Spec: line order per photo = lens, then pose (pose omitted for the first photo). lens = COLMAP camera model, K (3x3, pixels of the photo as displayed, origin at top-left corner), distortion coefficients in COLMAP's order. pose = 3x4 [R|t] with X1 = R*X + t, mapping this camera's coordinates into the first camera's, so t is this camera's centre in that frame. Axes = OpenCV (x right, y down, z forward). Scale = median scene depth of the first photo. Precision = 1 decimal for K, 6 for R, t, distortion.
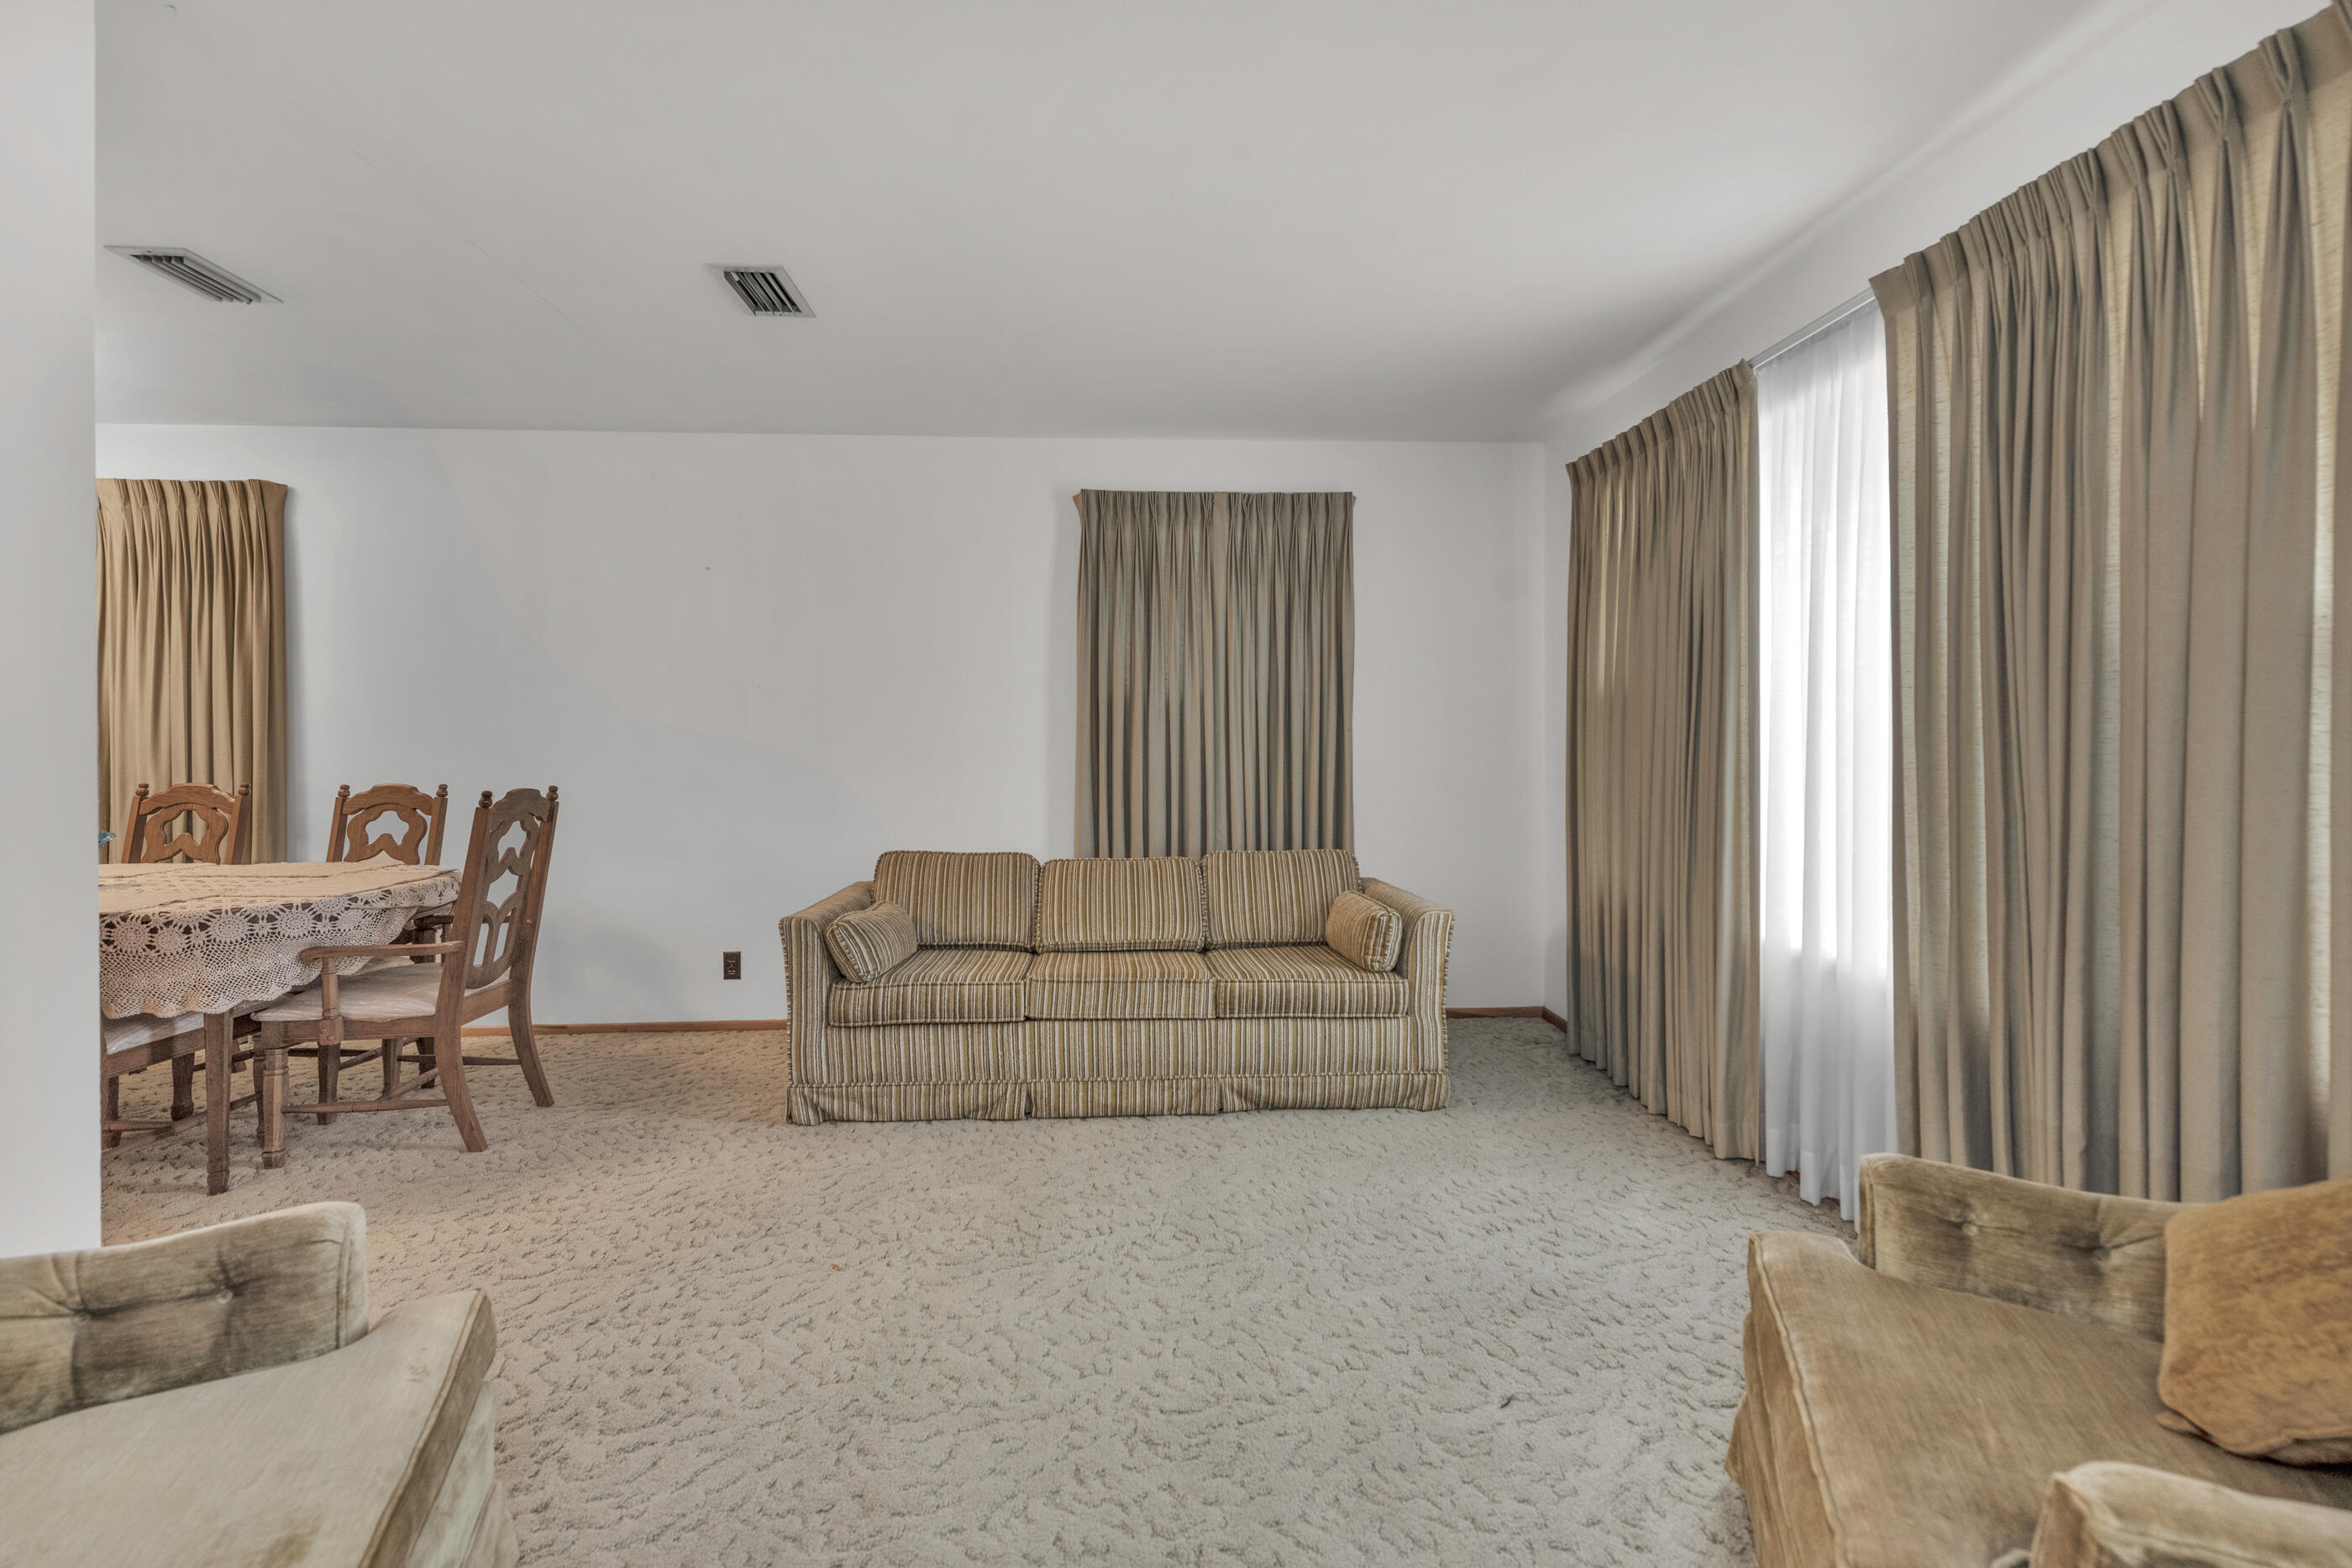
lens RADIAL K [[953.8, 0, 1168.4], [0, 953.8, 752.9], [0, 0, 1]] dist [0.009118, -0.000223]
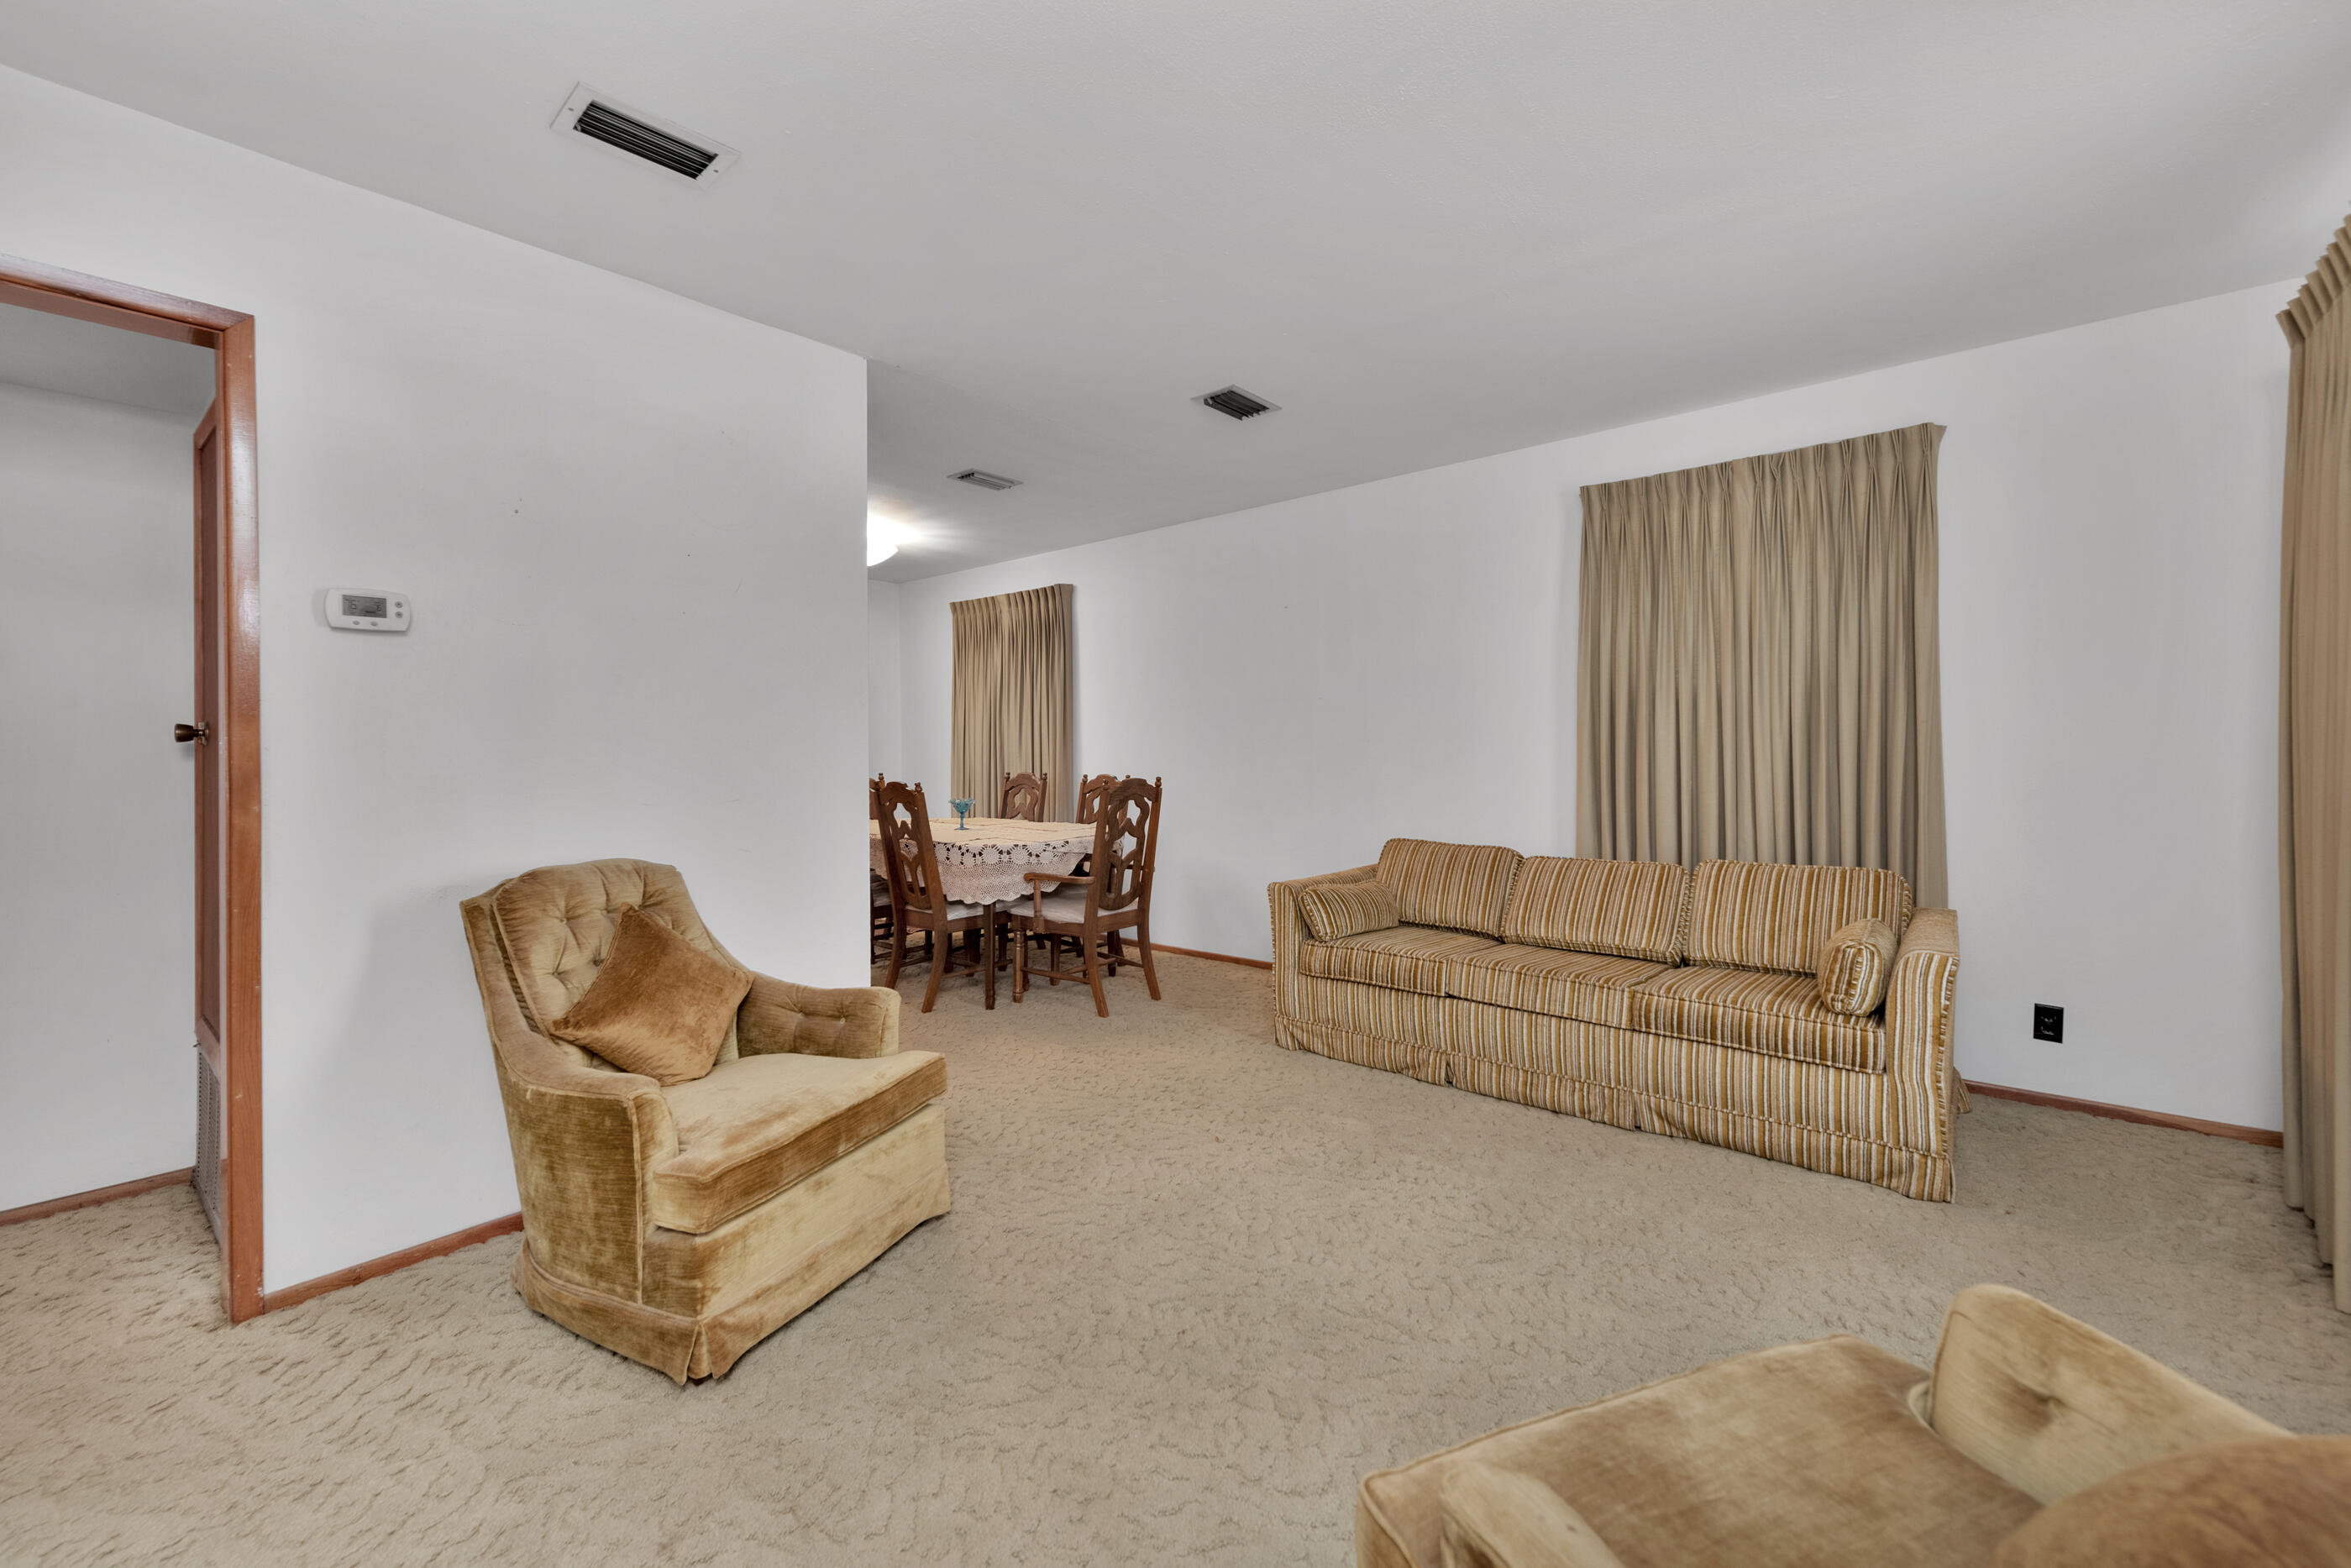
lens RADIAL K [[937.1, 0, 1215.8], [0, 937.1, 756.3], [0, 0, 1]] dist [0.002407, -0.000034]
pose [[0.738071, -0.000868, -0.674723, 0.375896], [0.003281, 0.999992, 0.002303, 0.000952], [0.674716, -0.003913, 0.738067, 0.027933]]
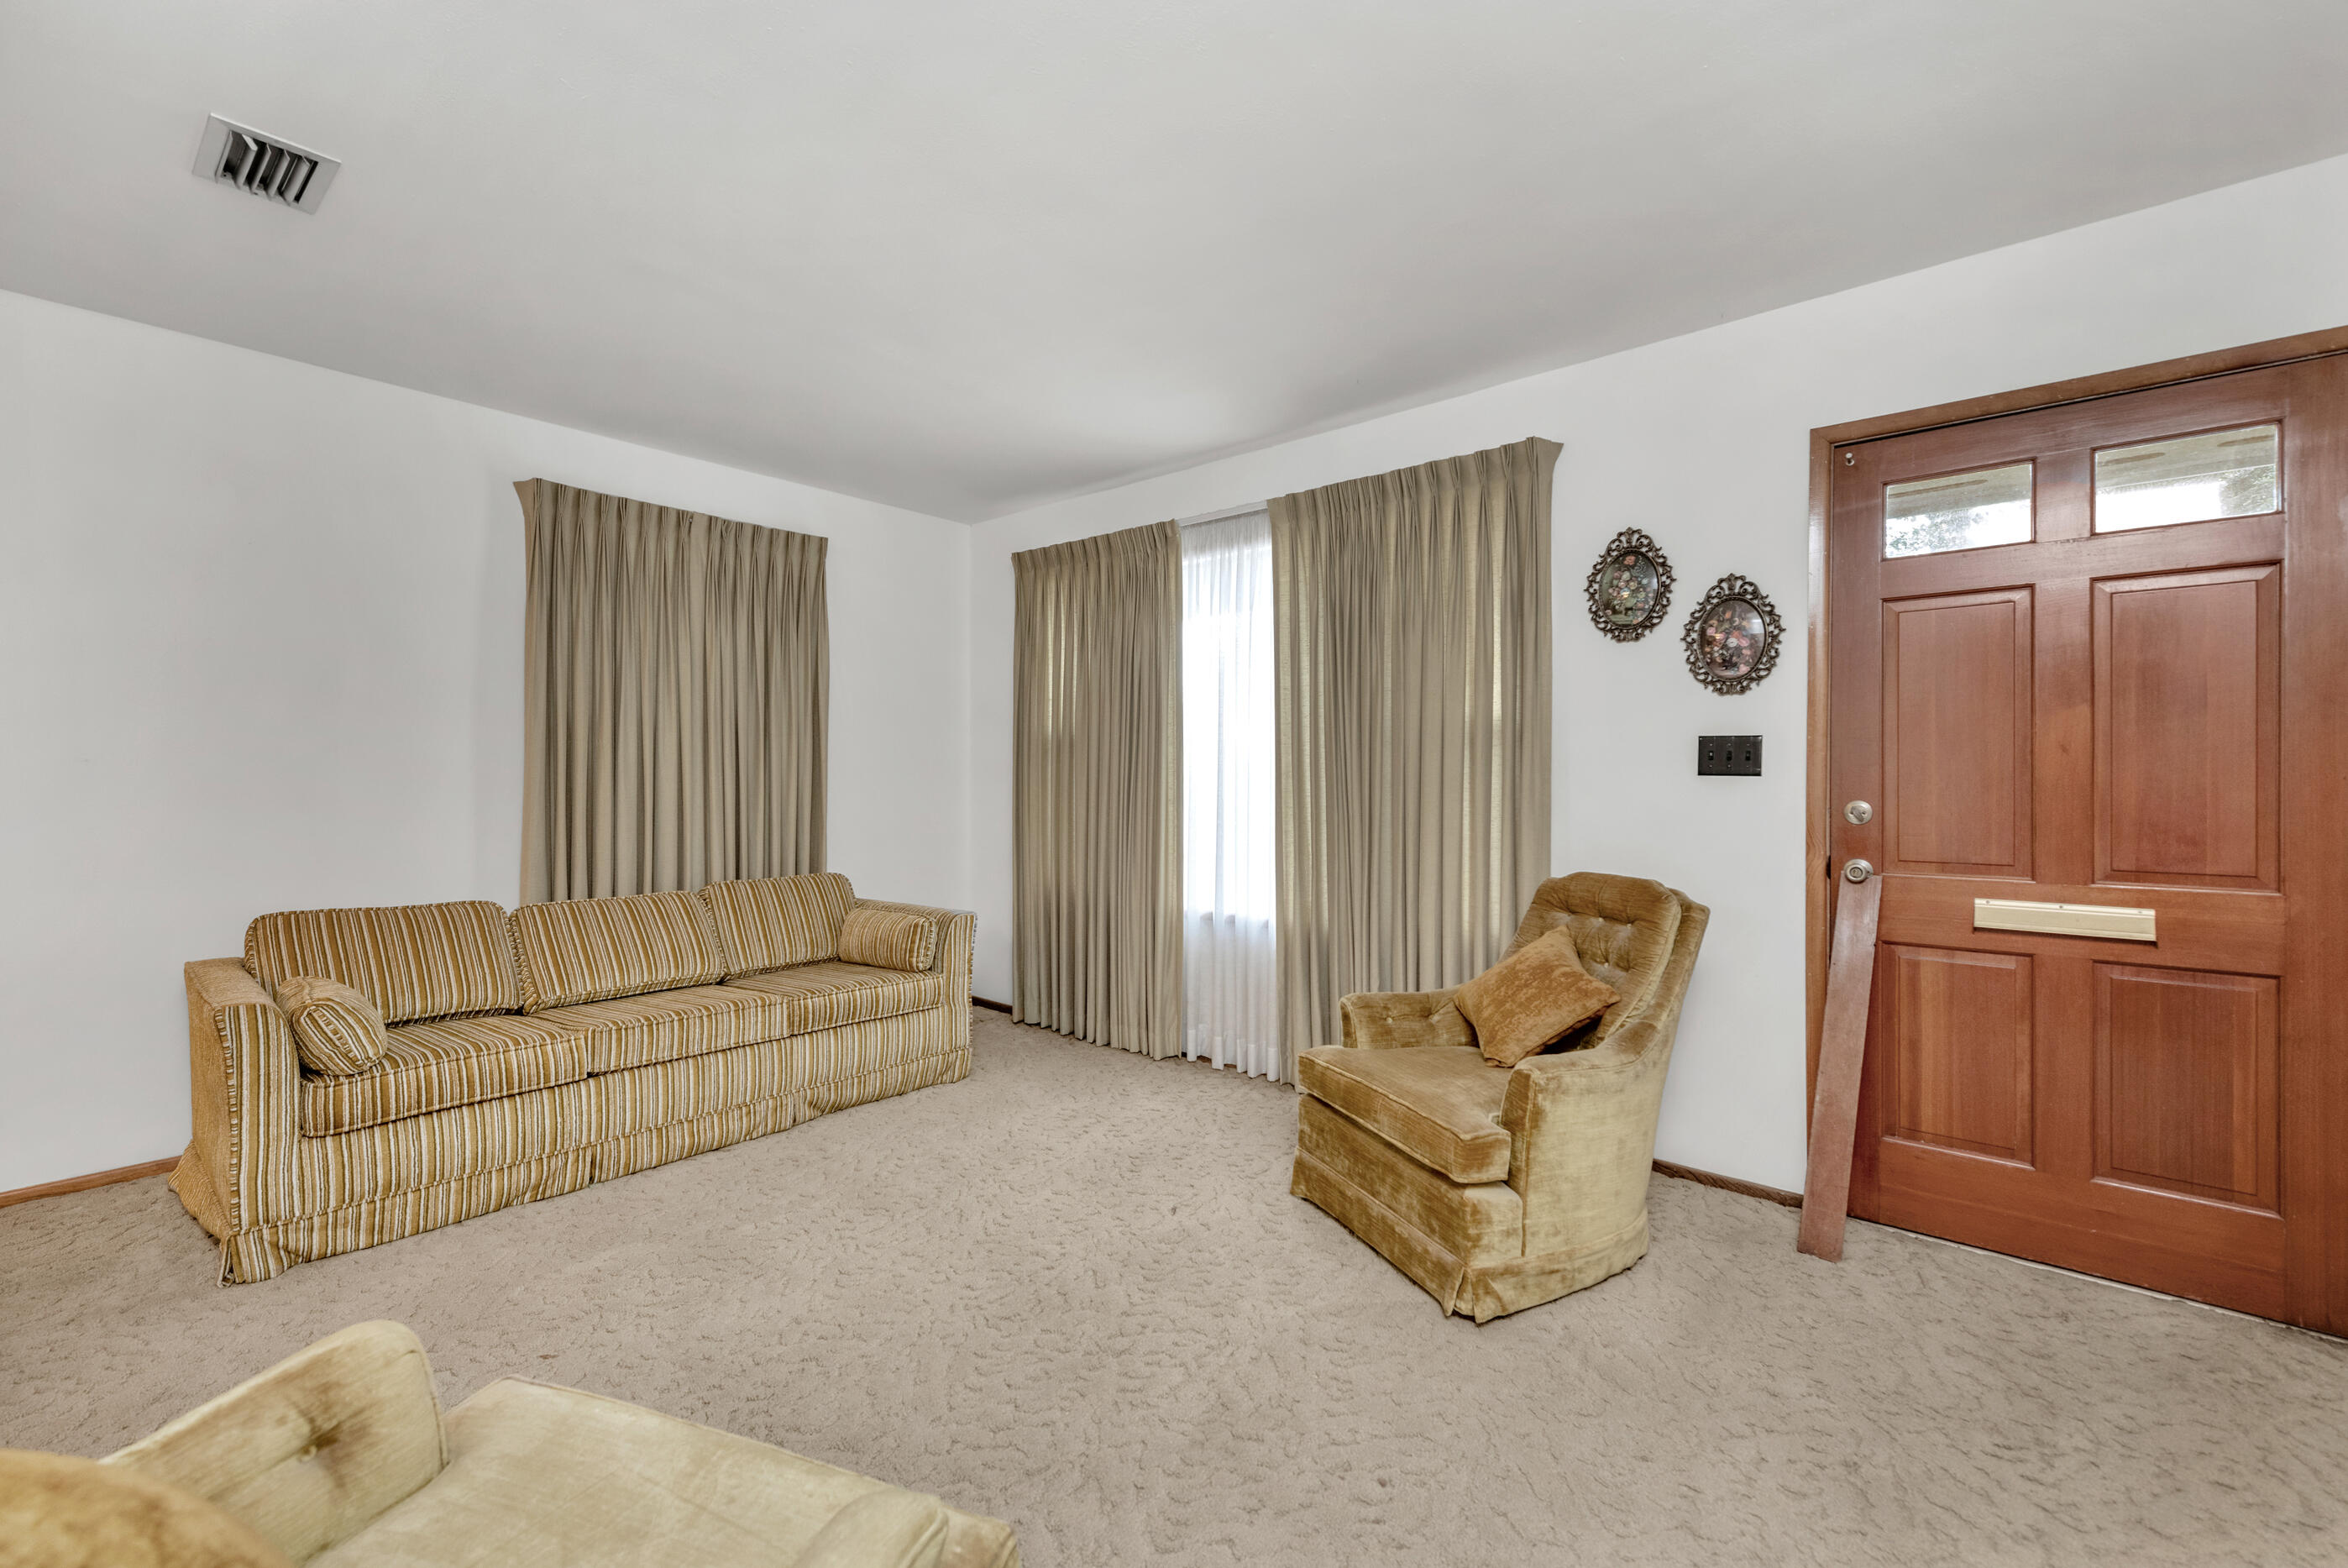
lens RADIAL K [[959.2, 0, 1174.0], [0, 959.2, 784.0], [0, 0, 1]] dist [-0.001264, -0.000239]
pose [[0.694045, 0.001036, 0.719931, -0.413673], [-0.002551, 0.999996, 0.001019, -0.000818], [-0.719927, -0.002544, 0.694045, -0.030086]]
